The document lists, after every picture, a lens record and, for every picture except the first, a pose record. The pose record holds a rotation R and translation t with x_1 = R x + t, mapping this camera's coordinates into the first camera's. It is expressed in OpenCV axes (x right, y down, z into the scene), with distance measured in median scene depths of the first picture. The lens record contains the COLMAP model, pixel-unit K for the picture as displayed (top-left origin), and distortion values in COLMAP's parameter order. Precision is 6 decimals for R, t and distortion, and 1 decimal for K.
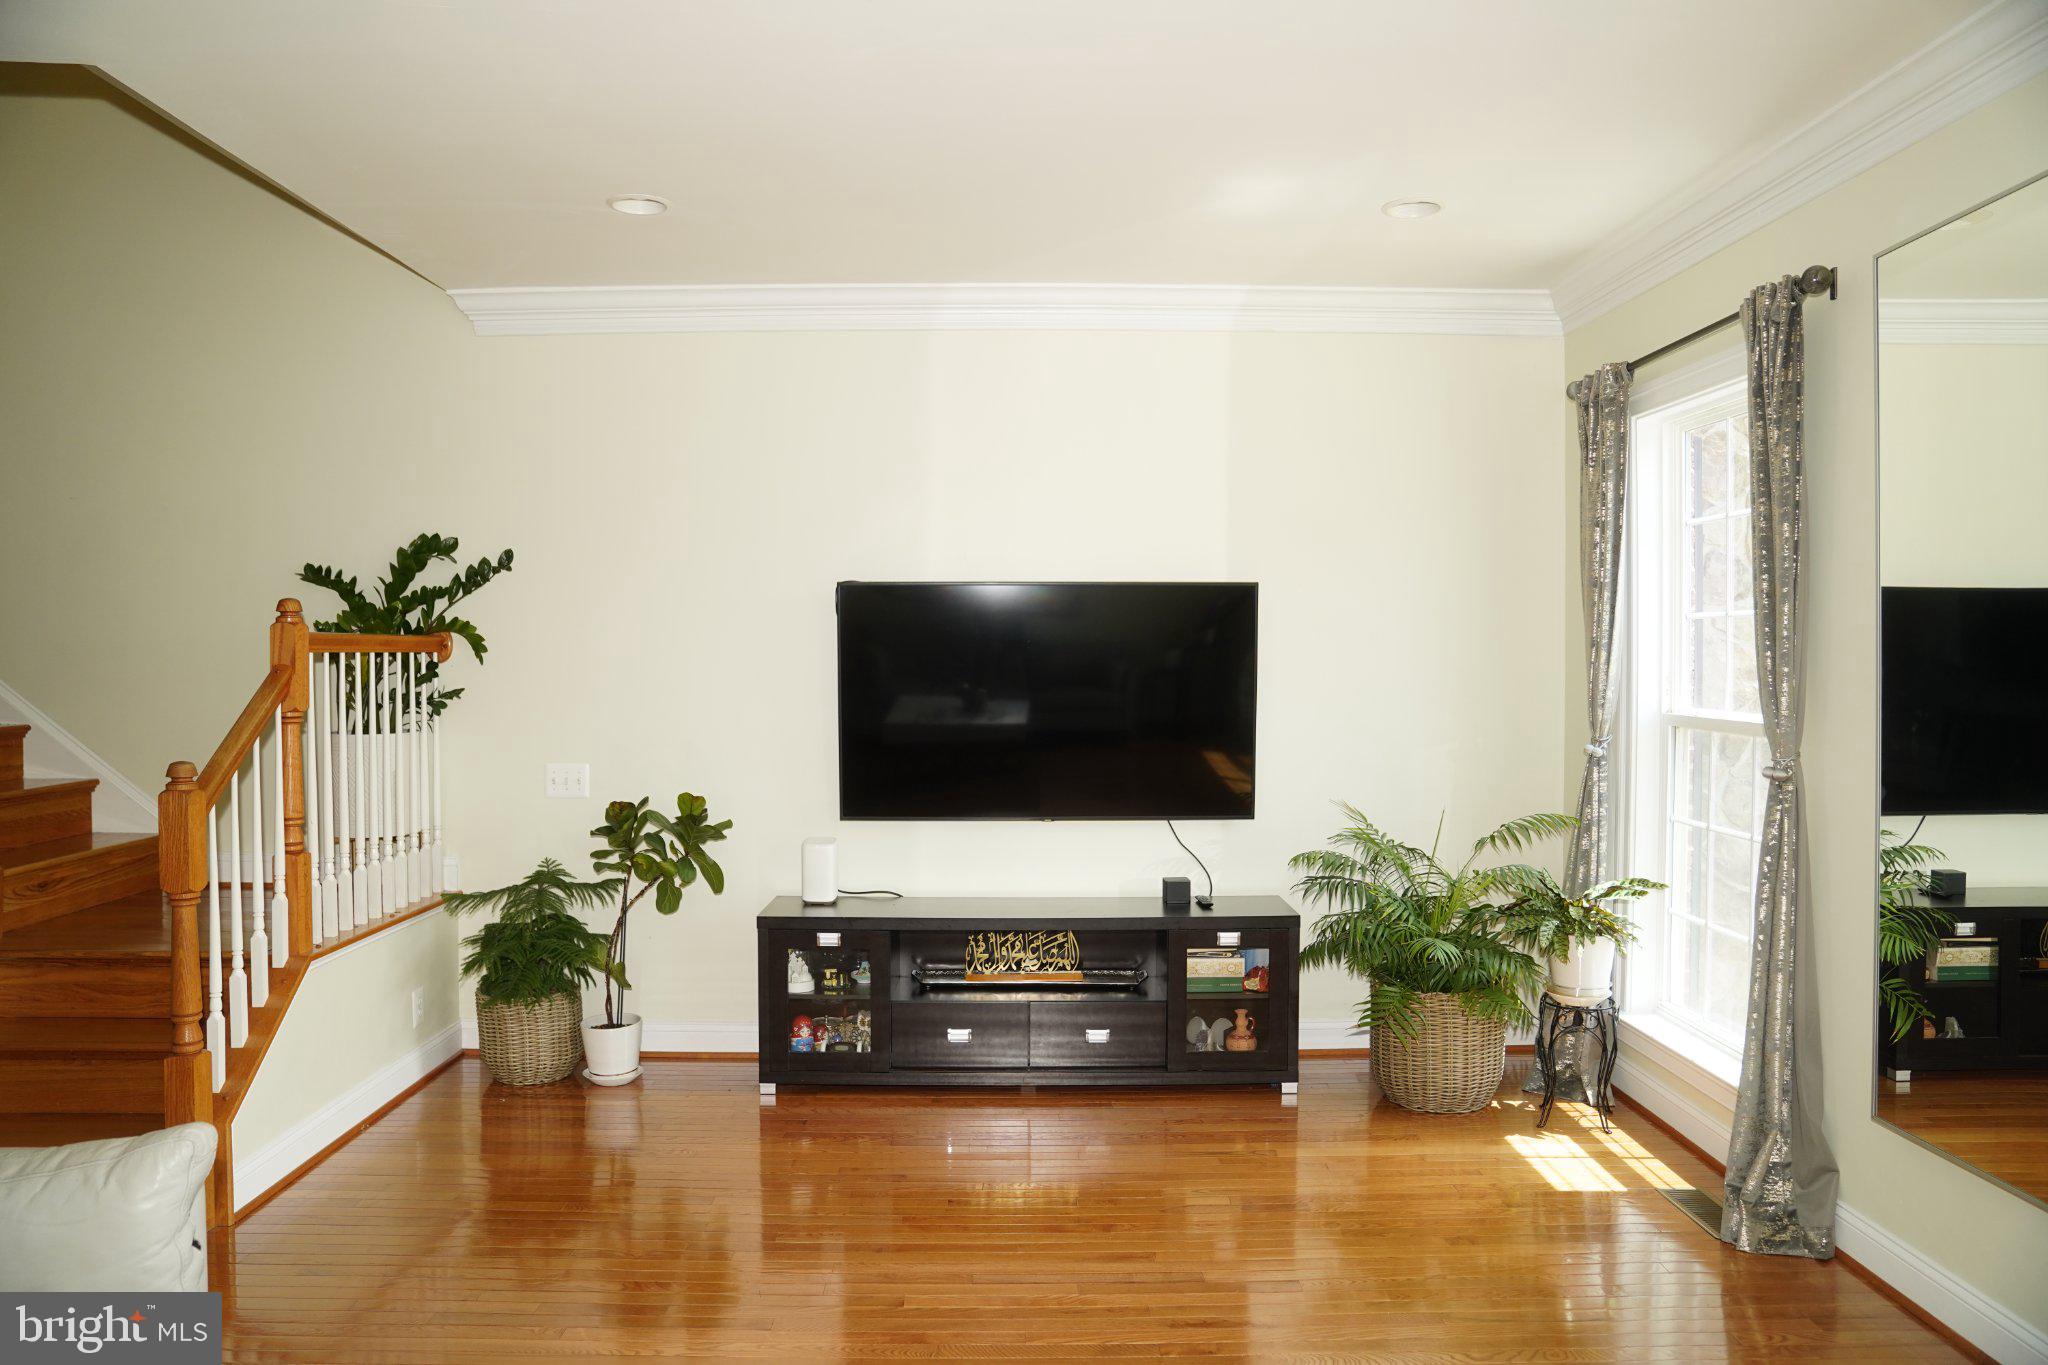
lens RADIAL K [[1418.1, 0, 1024.0], [0, 1418.1, 682.5], [0, 0, 1]] dist [-0.130070, 0.105811]
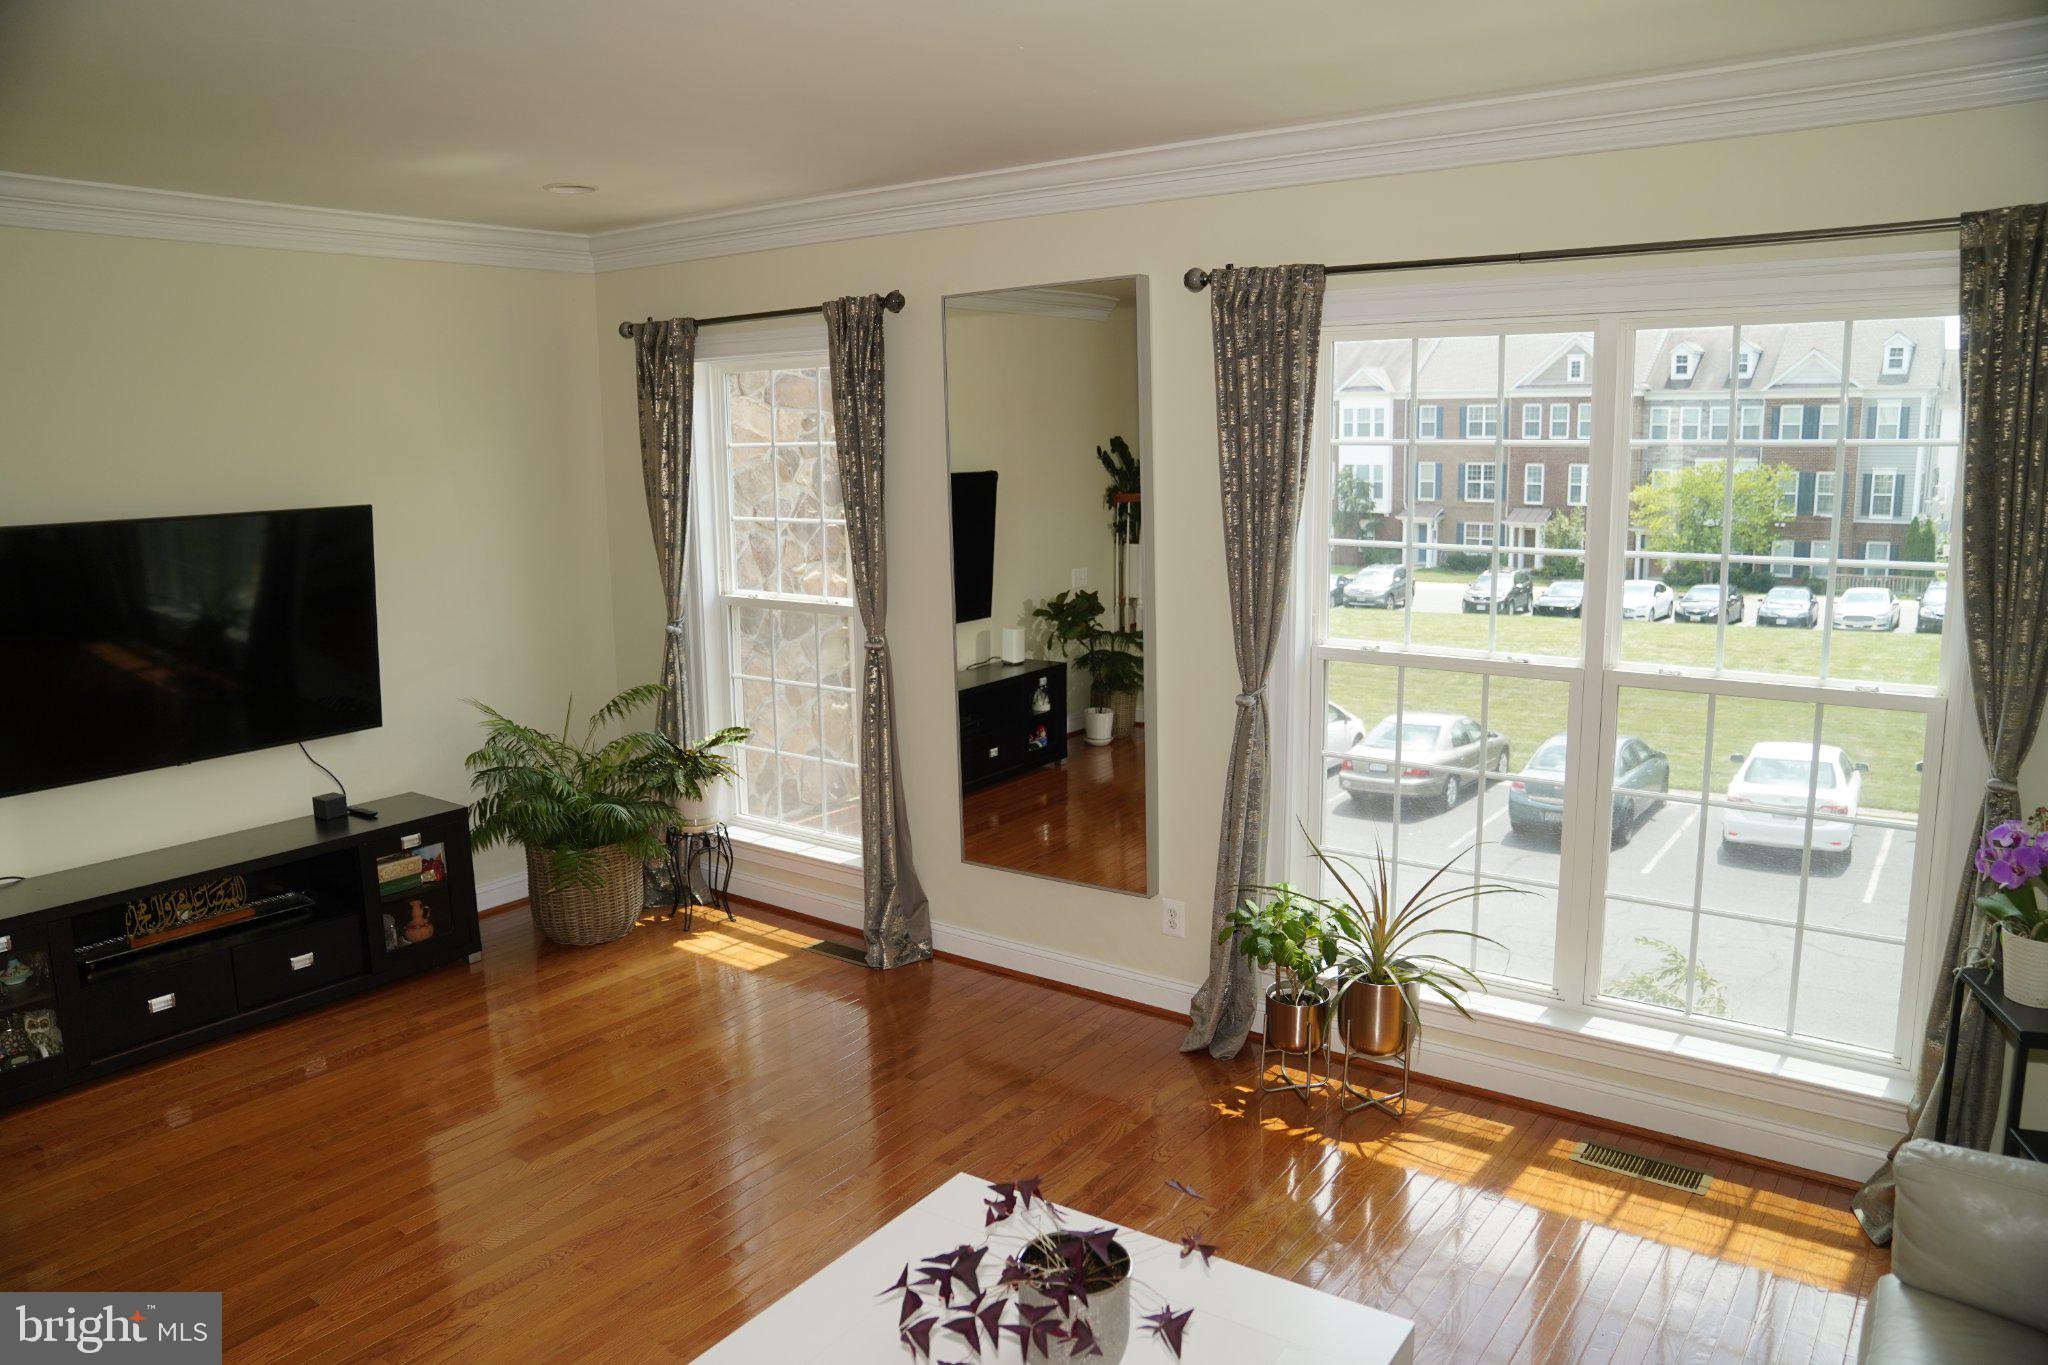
lens RADIAL K [[1418.1, 0, 1024.0], [0, 1418.1, 682.5], [0, 0, 1]] dist [-0.130070, 0.105811]
pose [[0.605957, -0.146063, 0.781973, -0.411844], [0.033127, 0.986779, 0.158647, -0.098983], [-0.794807, -0.070229, 0.602784, -0.013595]]
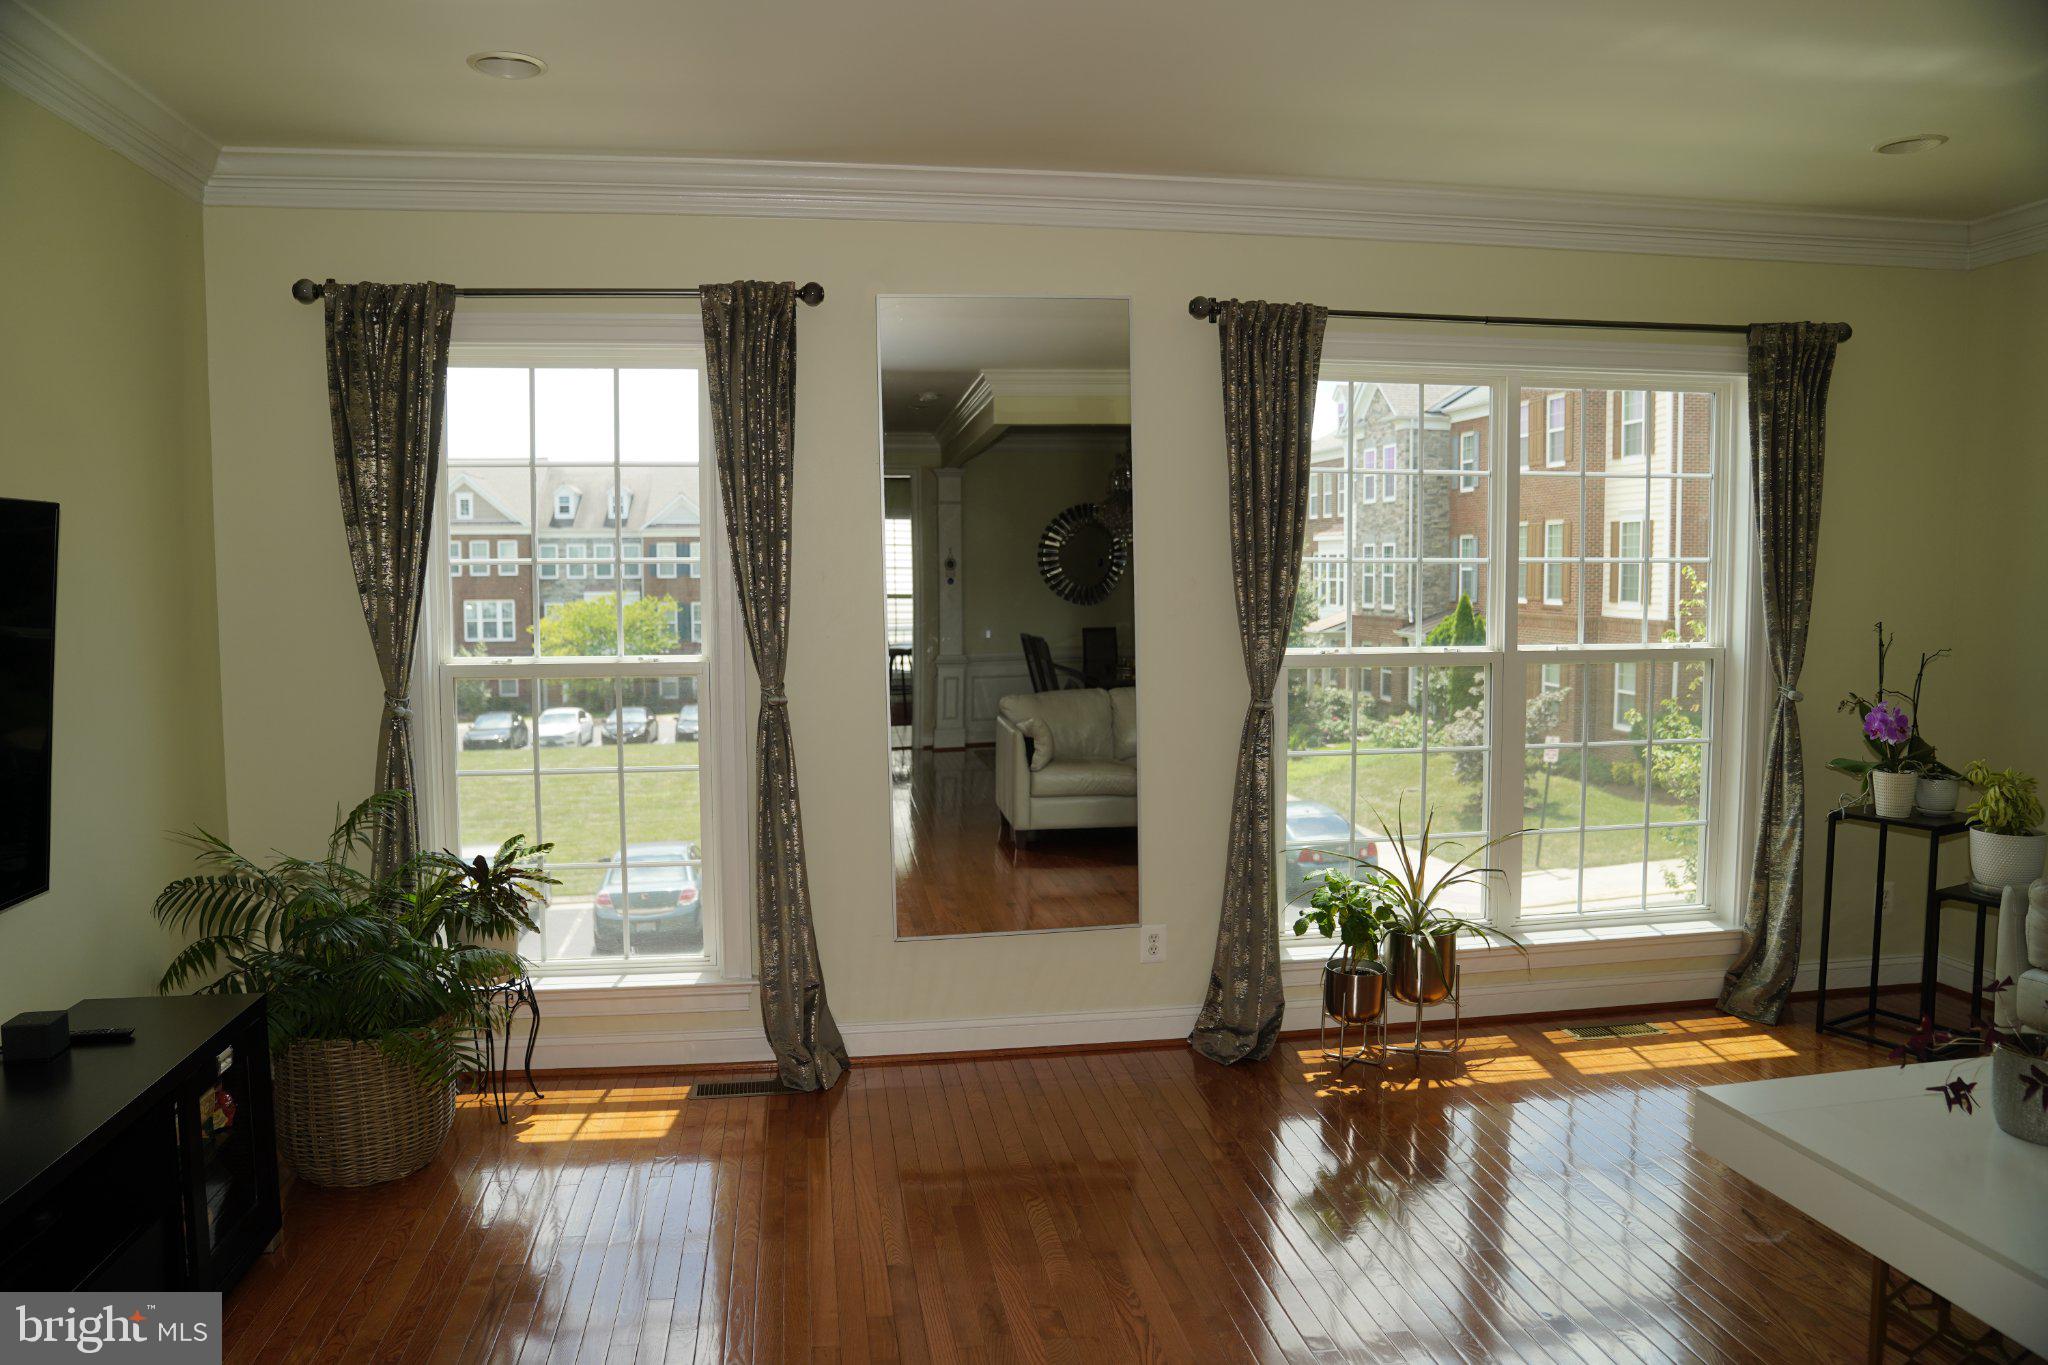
lens RADIAL K [[1418.1, 0, 1024.0], [0, 1418.1, 682.5], [0, 0, 1]] dist [-0.130070, 0.105811]
pose [[-0.143847, -0.077323, 0.986574, -0.544724], [0.027890, 0.996230, 0.082146, -0.033618], [-0.989207, 0.039332, -0.141148, 0.760867]]
